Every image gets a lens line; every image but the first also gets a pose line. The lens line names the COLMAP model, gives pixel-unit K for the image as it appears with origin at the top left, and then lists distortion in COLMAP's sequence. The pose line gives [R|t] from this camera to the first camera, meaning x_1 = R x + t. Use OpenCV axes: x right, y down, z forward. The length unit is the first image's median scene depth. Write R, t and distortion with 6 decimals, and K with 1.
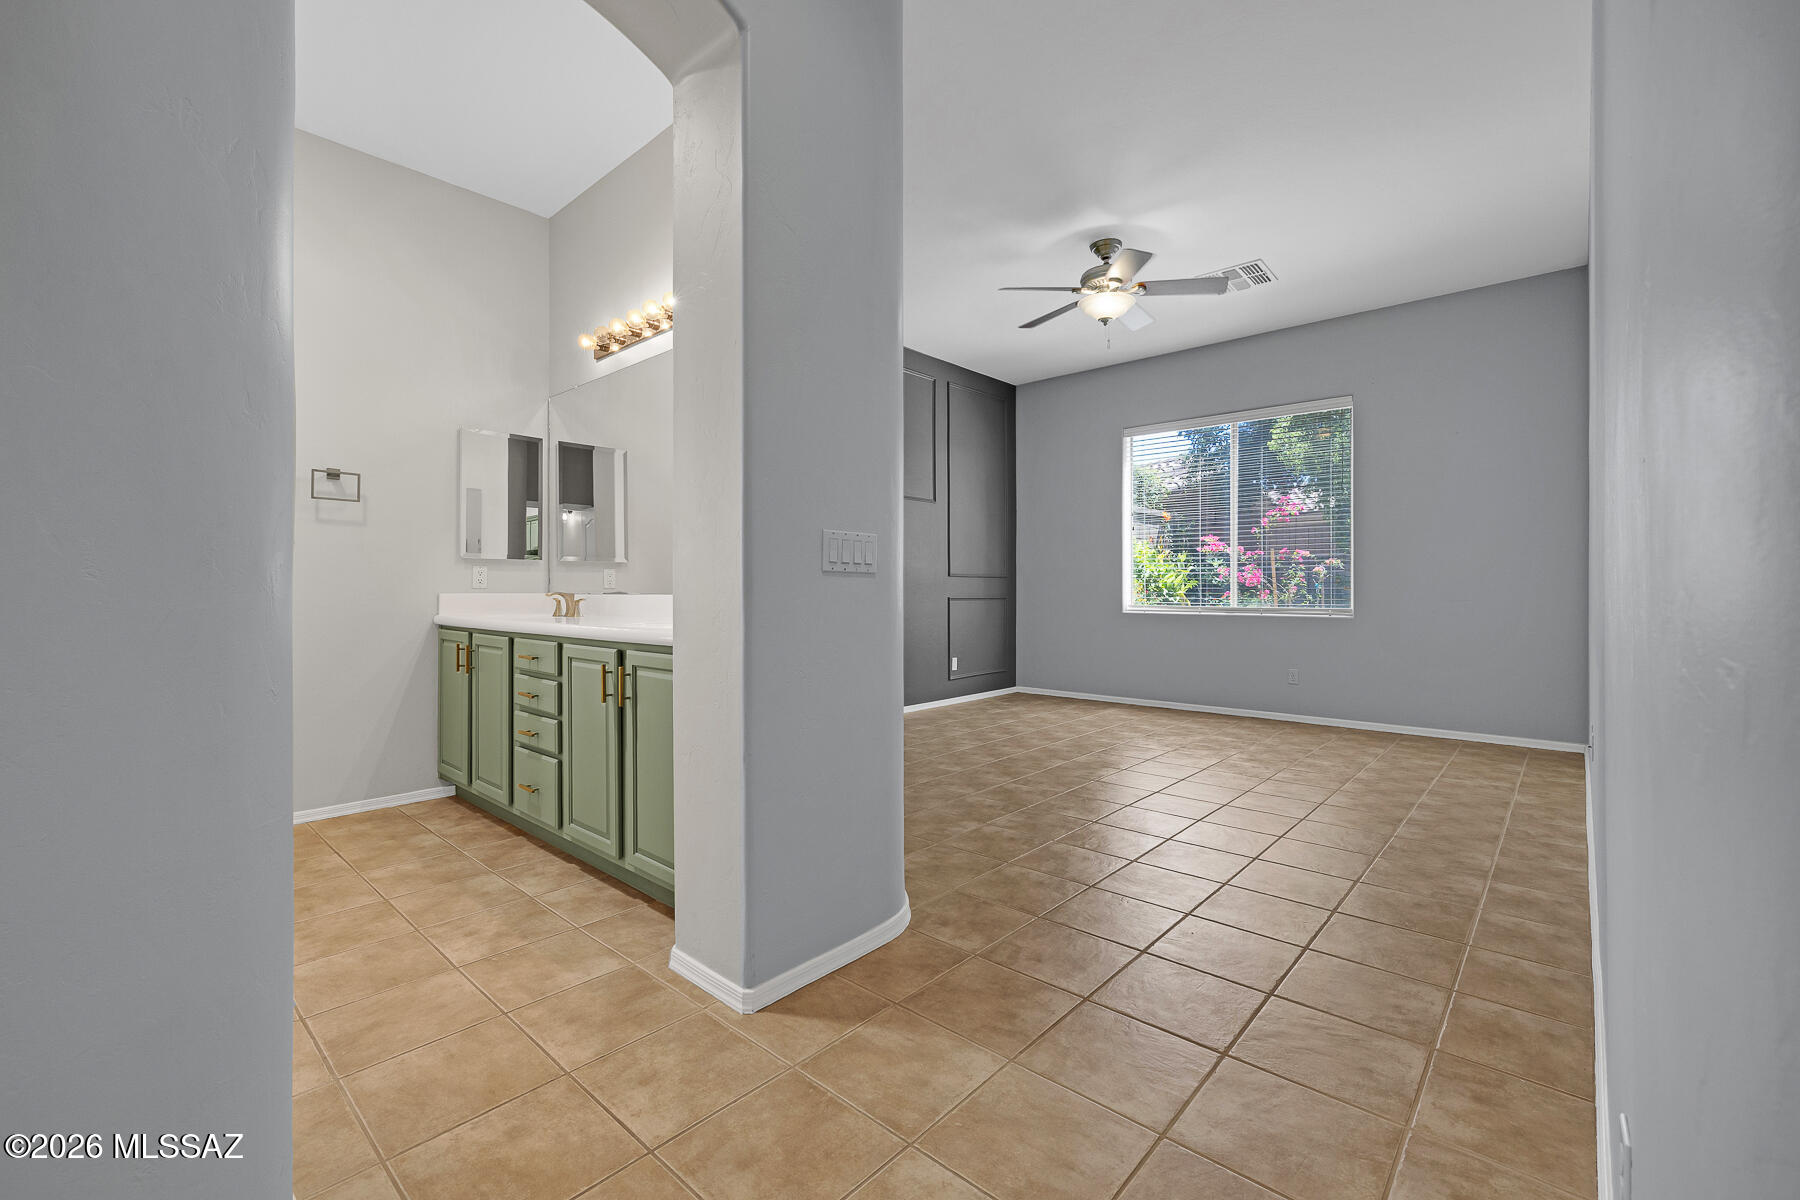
lens RADIAL K [[759.2, 0, 891.0], [0, 759.2, 592.4], [0, 0, 1]] dist [-0.000985, -0.000424]
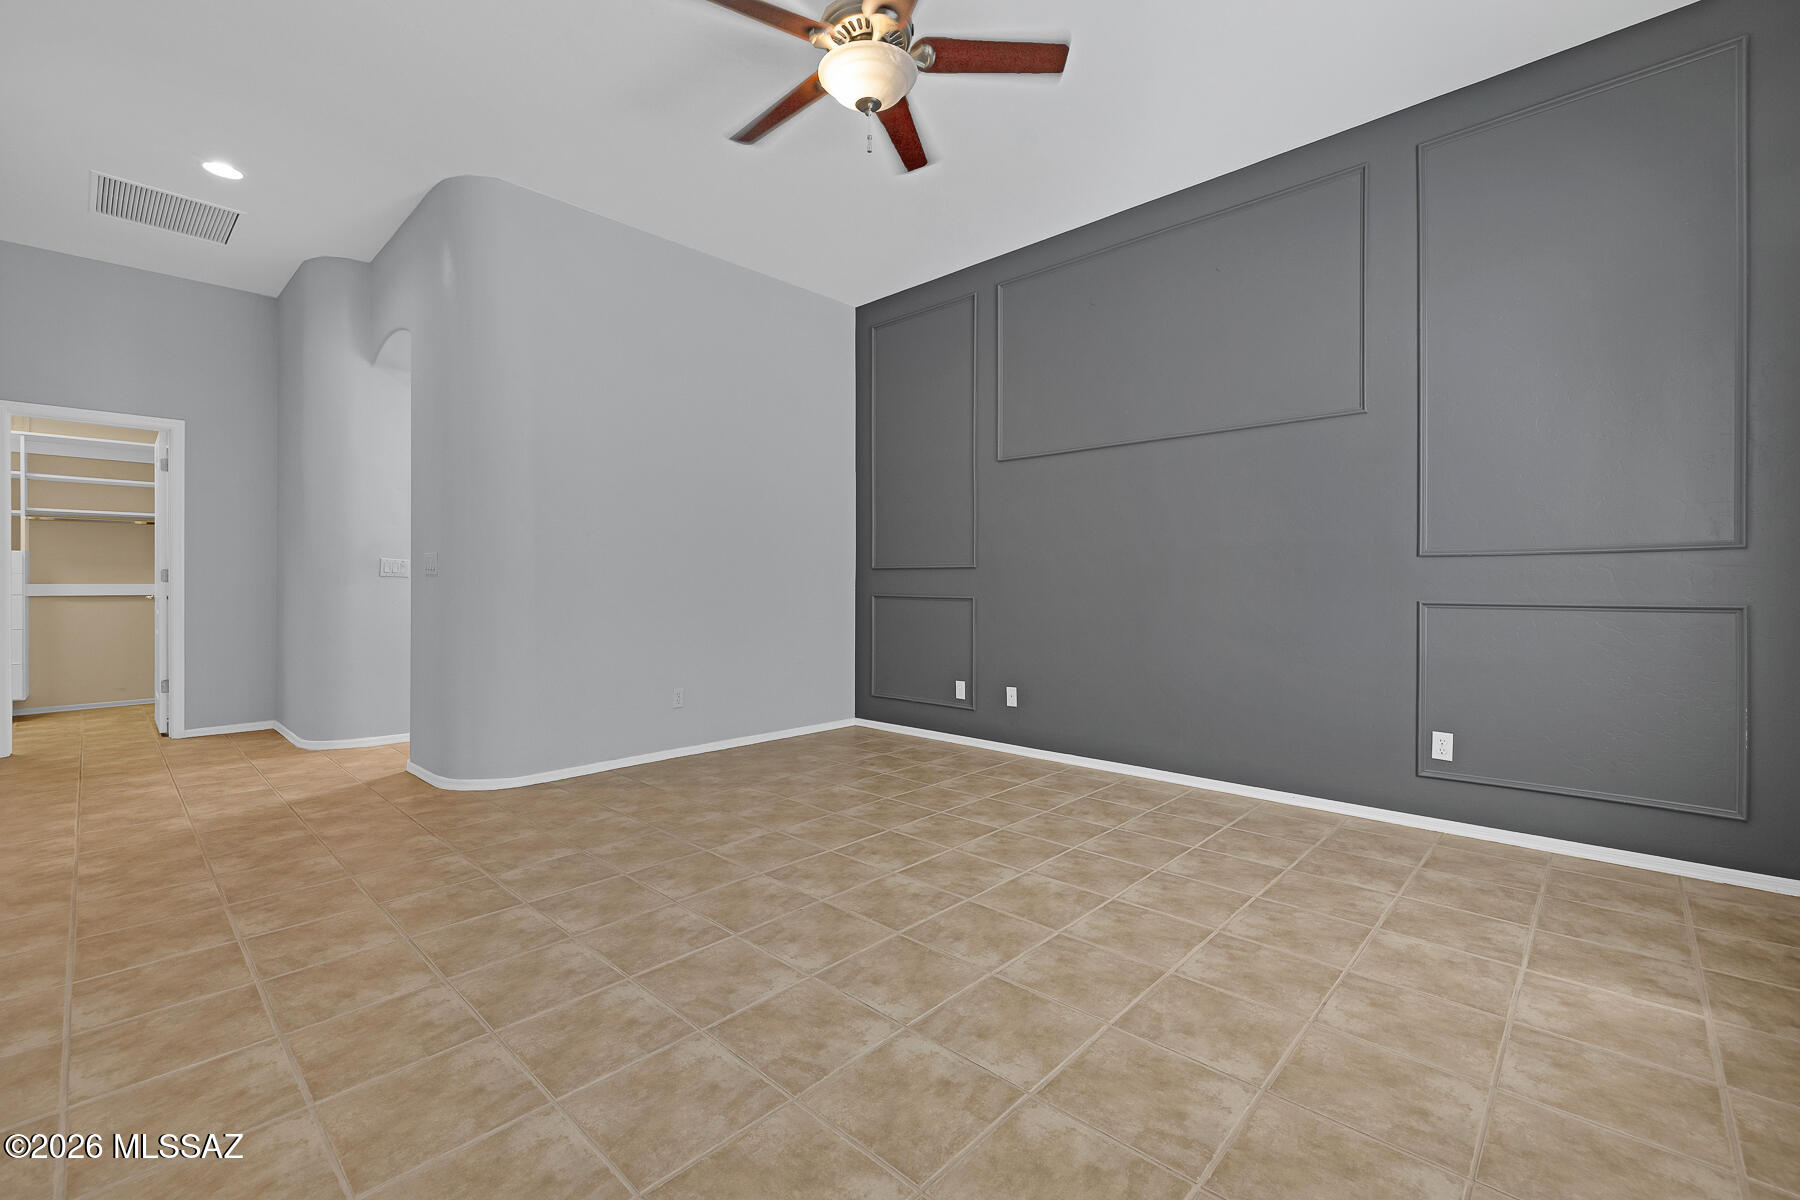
lens RADIAL K [[759.2, 0, 891.0], [0, 759.2, 592.4], [0, 0, 1]] dist [-0.000985, -0.000424]
pose [[-0.029656, 0.012016, -0.999488, 0.548536], [0.000249, 0.999928, 0.012014, -0.004472], [0.999560, 0.000107, -0.029657, 0.669509]]
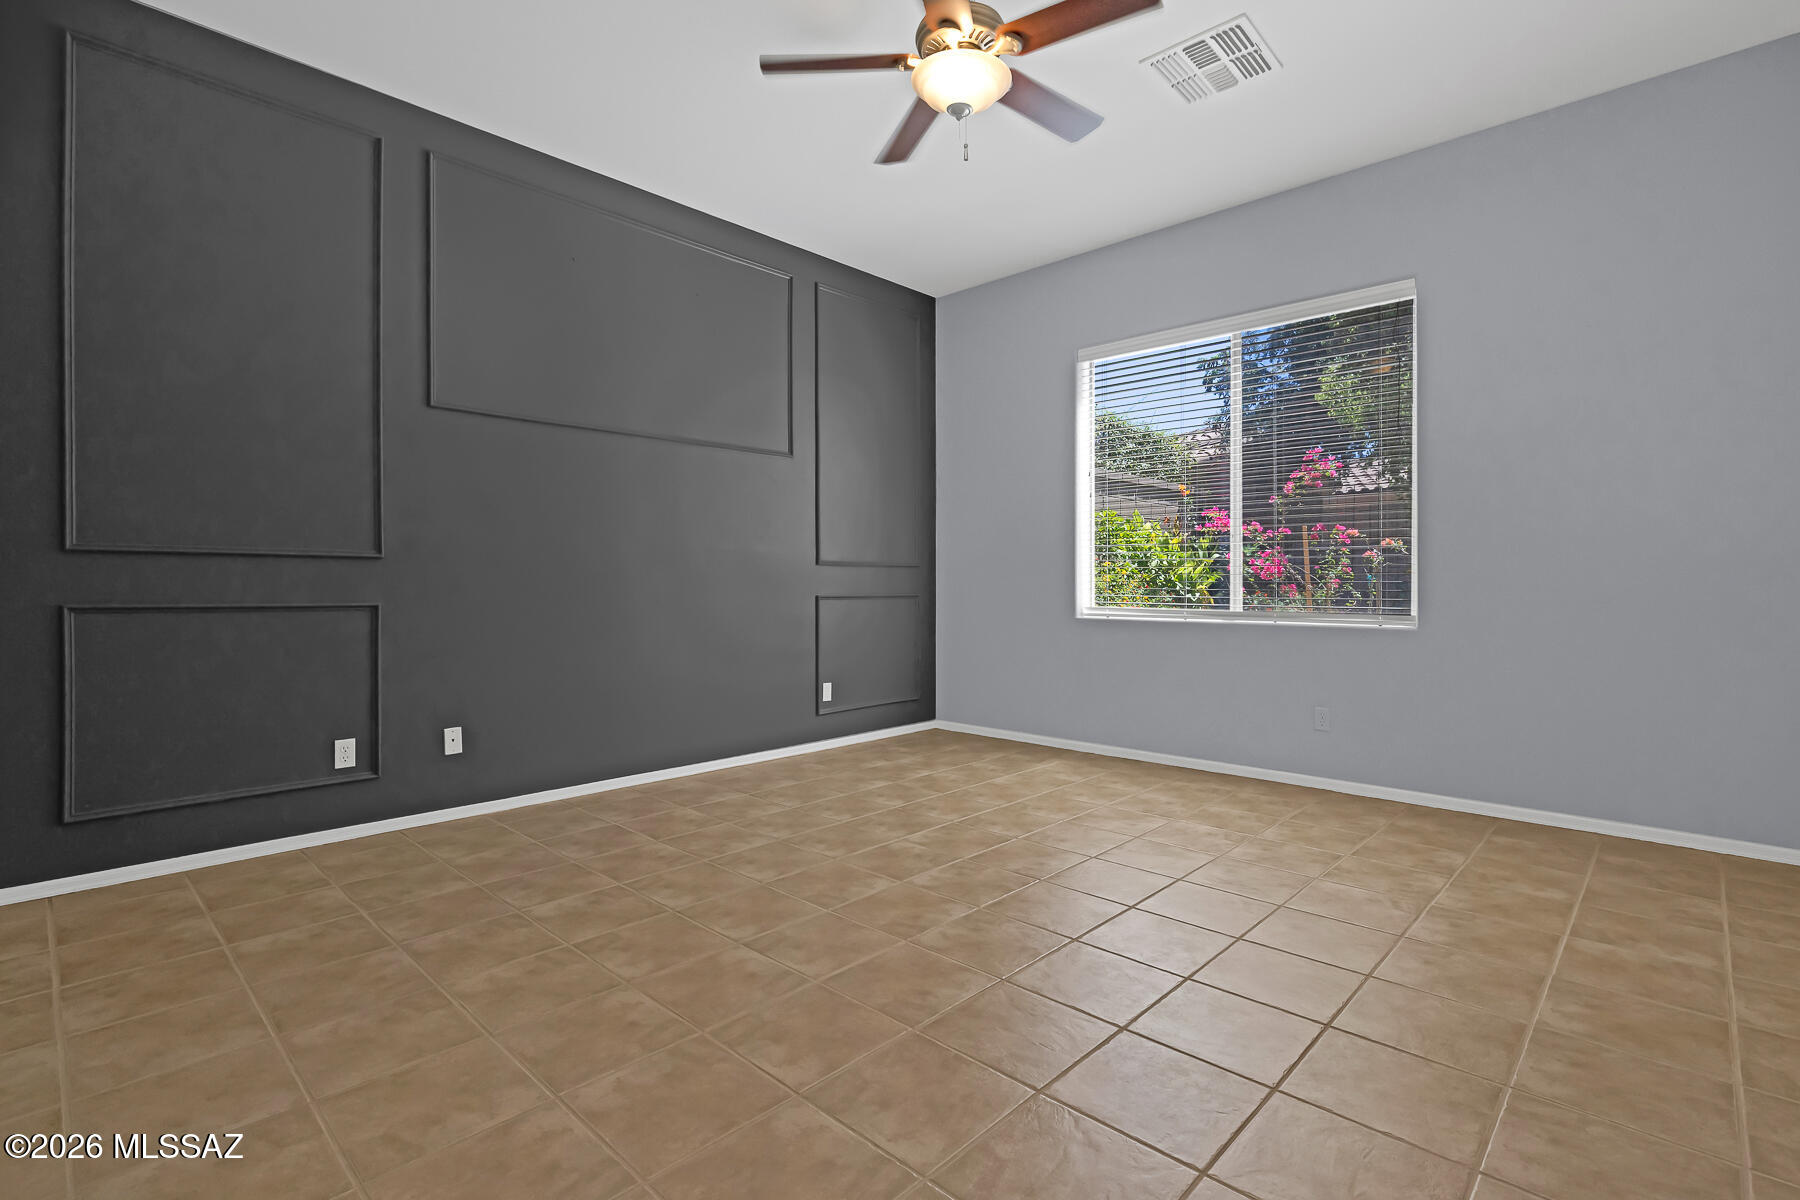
lens RADIAL K [[824.9, 0, 876.1], [0, 824.9, 590.6], [0, 0, 1]] dist [-0.014632, 0.001077]
pose [[0.998692, -0.000551, -0.051123, 0.164657], [0.000758, 0.999992, 0.004030, -0.000751], [0.051120, -0.004063, 0.998684, 0.250292]]
